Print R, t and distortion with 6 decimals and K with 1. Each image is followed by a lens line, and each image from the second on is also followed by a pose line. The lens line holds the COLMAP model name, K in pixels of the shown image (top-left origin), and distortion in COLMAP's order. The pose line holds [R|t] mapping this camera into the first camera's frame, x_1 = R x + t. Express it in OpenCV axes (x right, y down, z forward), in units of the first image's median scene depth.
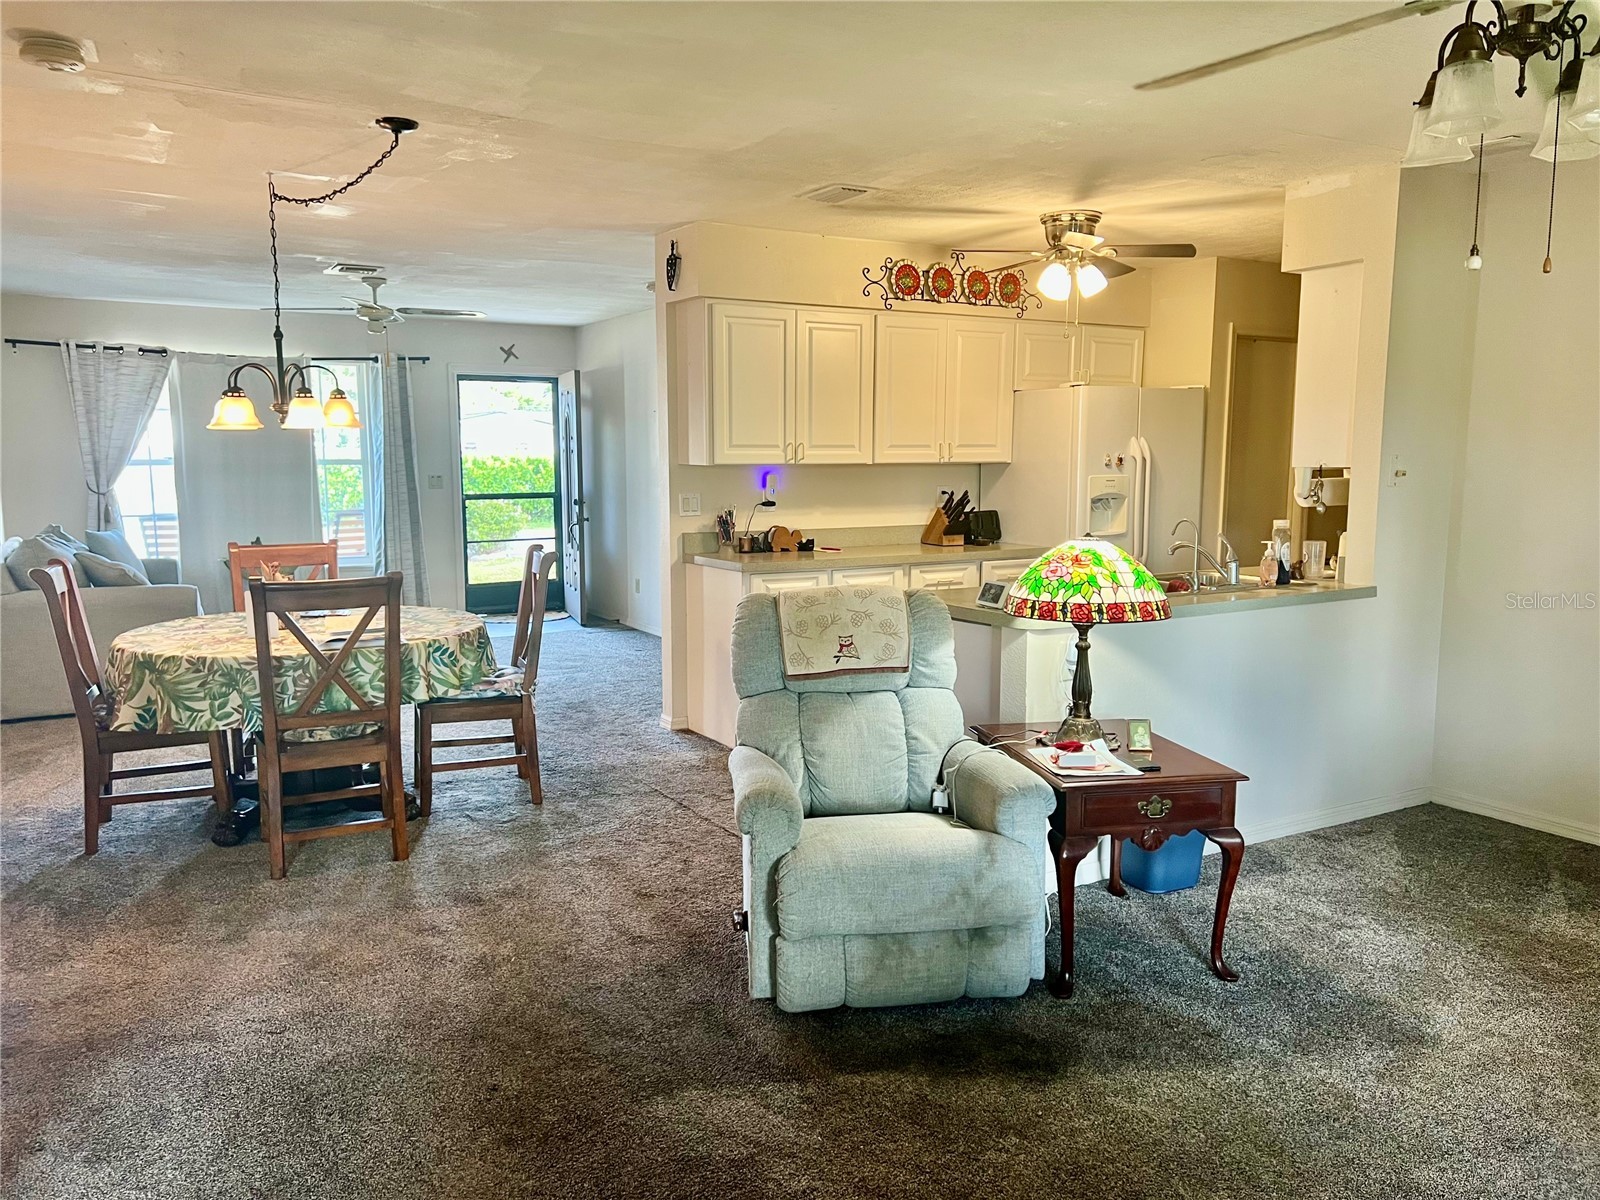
lens RADIAL K [[1196.3, 0, 800.4], [0, 1196.3, 603.5], [0, 0, 1]] dist [0.003723, -0.004324]
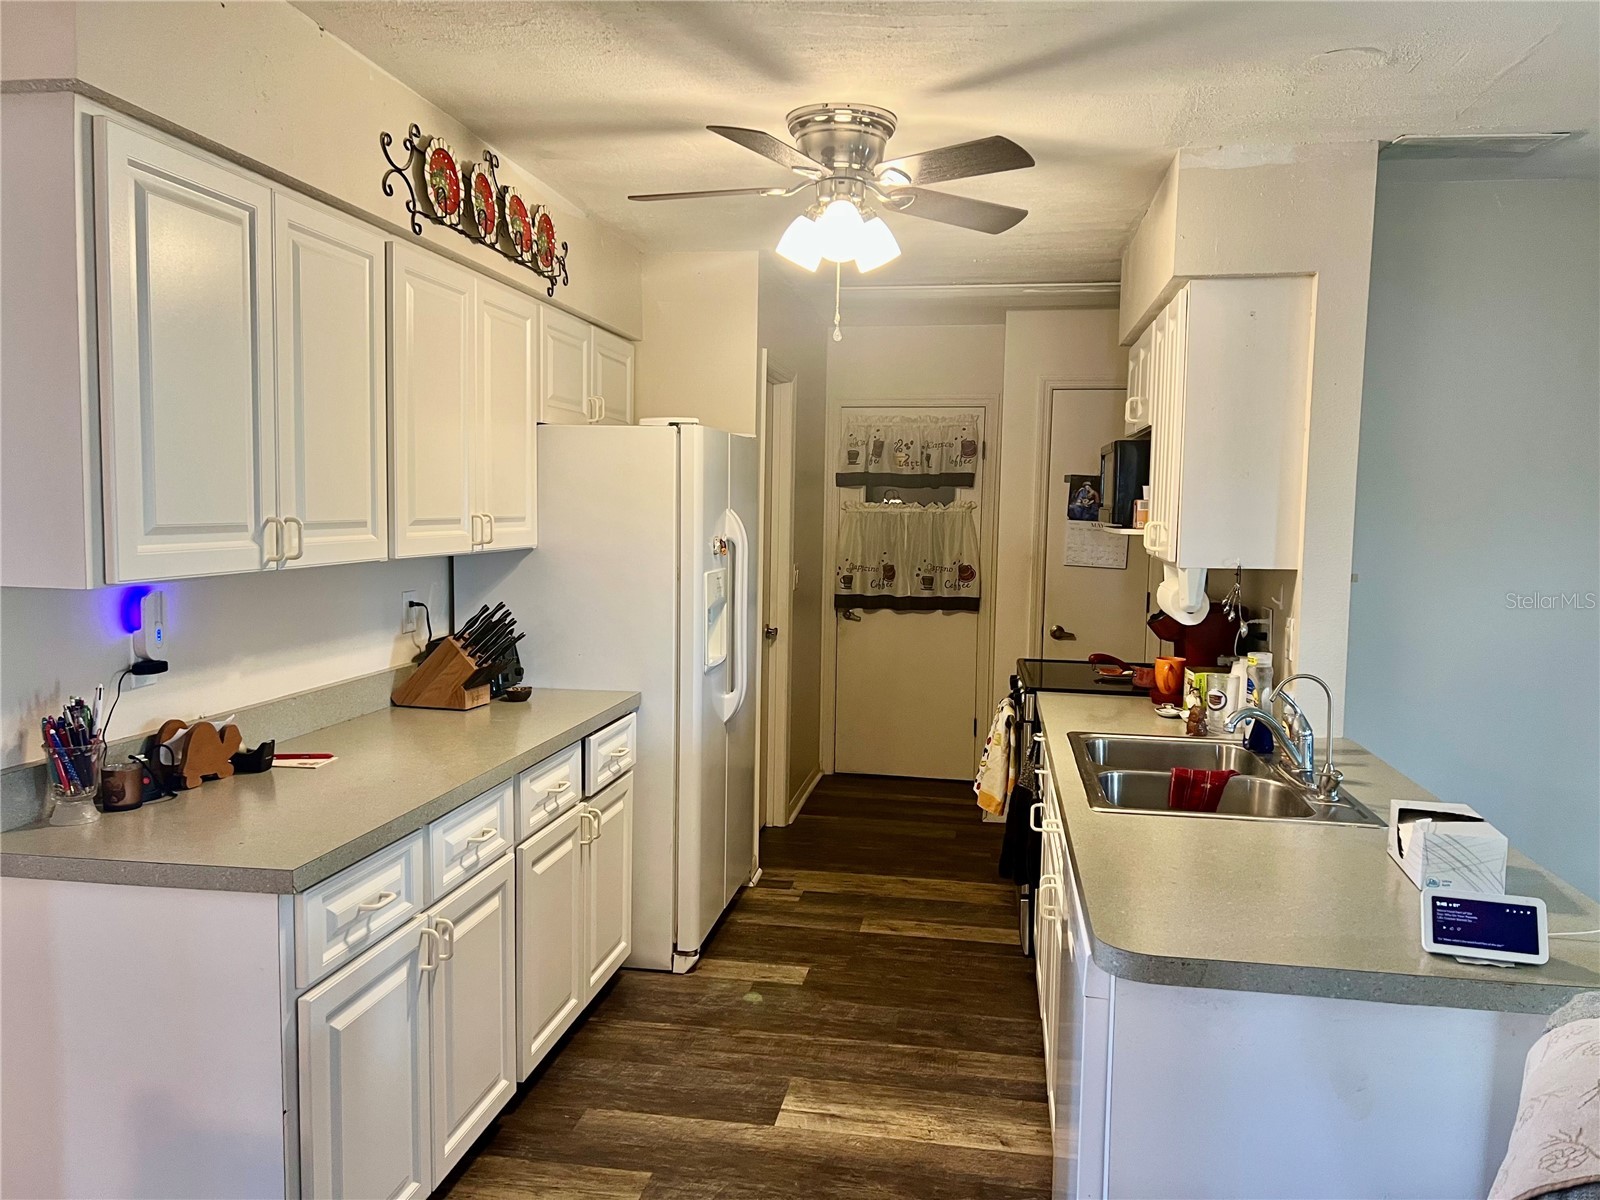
lens RADIAL K [[1196.3, 0, 797.2], [0, 1196.3, 595.2], [0, 0, 1]] dist [0.003723, -0.004324]
pose [[0.610677, -0.052615, 0.790130, -0.210188], [0.087073, 0.996201, -0.000960, -0.089229], [-0.787078, 0.069385, 0.612939, 0.591165]]
